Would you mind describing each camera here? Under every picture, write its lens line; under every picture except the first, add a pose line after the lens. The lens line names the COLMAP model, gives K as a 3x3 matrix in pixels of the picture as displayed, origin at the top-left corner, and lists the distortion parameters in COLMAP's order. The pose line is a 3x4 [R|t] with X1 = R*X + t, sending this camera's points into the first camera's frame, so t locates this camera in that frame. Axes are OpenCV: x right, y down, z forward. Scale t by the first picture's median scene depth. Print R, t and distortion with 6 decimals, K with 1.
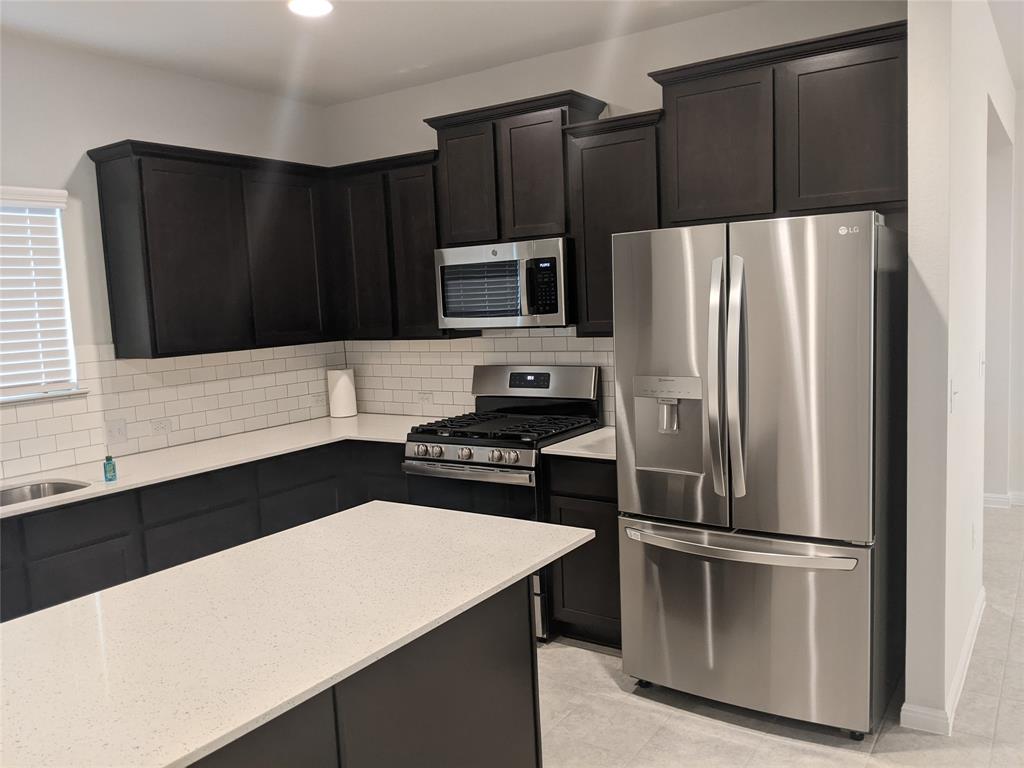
lens RADIAL K [[836.9, 0, 512.0], [0, 836.9, 384.0], [0, 0, 1]] dist [0.078834, -0.001399]
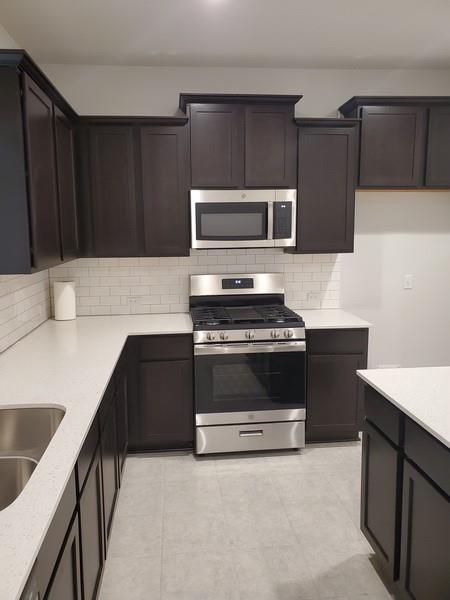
lens RADIAL K [[473.2, 0, 225.0], [0, 473.2, 300.0], [0, 0, 1]] dist [0.009548, 0.000469]
pose [[0.772953, -0.058090, 0.631799, -0.564634], [0.043666, 0.998309, 0.038367, -0.009125], [-0.632959, -0.002068, 0.774182, 0.378555]]
